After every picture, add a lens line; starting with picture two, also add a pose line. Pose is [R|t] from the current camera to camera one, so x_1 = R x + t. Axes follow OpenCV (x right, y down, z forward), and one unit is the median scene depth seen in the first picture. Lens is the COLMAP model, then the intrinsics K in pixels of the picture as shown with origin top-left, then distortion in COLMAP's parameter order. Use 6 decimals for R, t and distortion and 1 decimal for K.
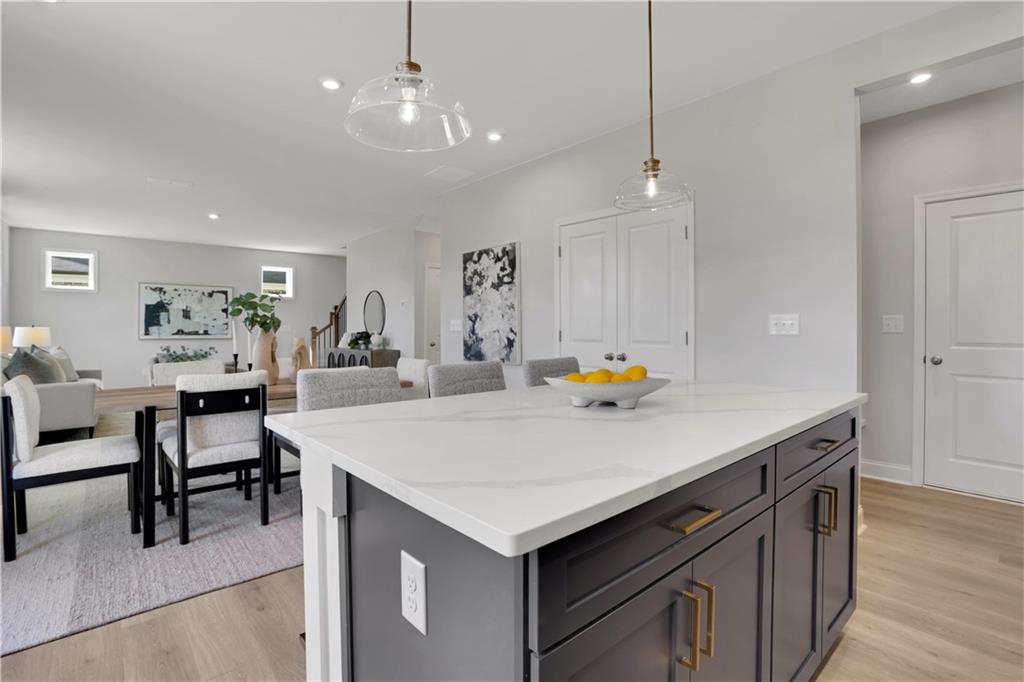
lens RADIAL K [[477.6, 0, 505.7], [0, 477.6, 329.3], [0, 0, 1]] dist [-0.033717, 0.000673]
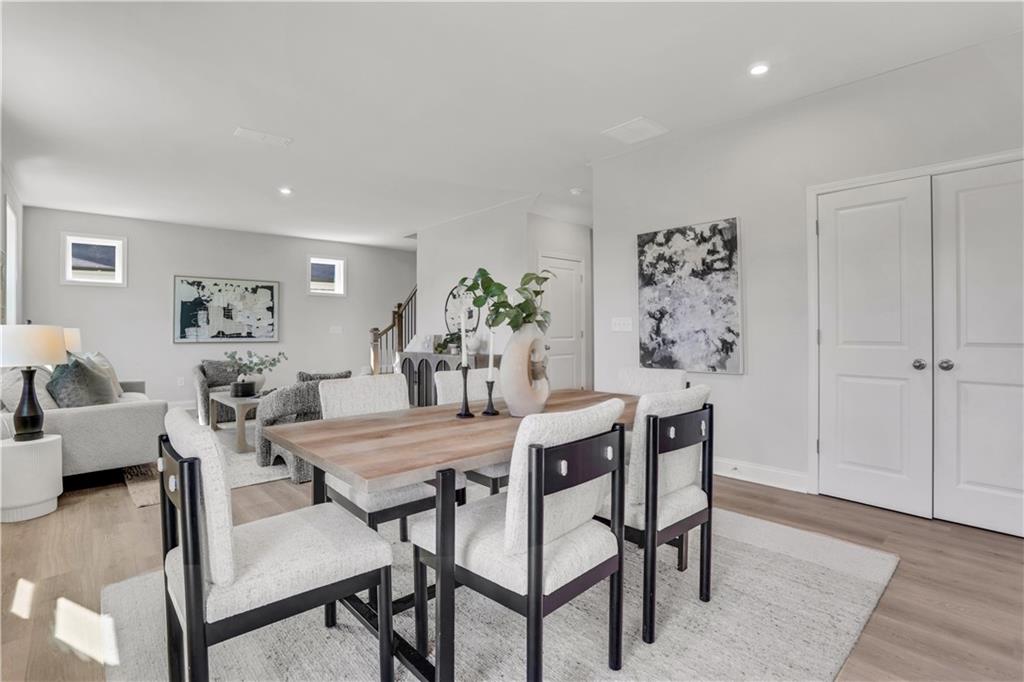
lens RADIAL K [[490.7, 0, 512.0], [0, 490.7, 341.0], [0, 0, 1]] dist [-0.036696, -0.000049]
pose [[0.999570, -0.002249, 0.029242, -0.330383], [0.001694, 0.999818, 0.018996, 0.003760], [-0.029279, -0.018938, 0.999392, 0.190548]]
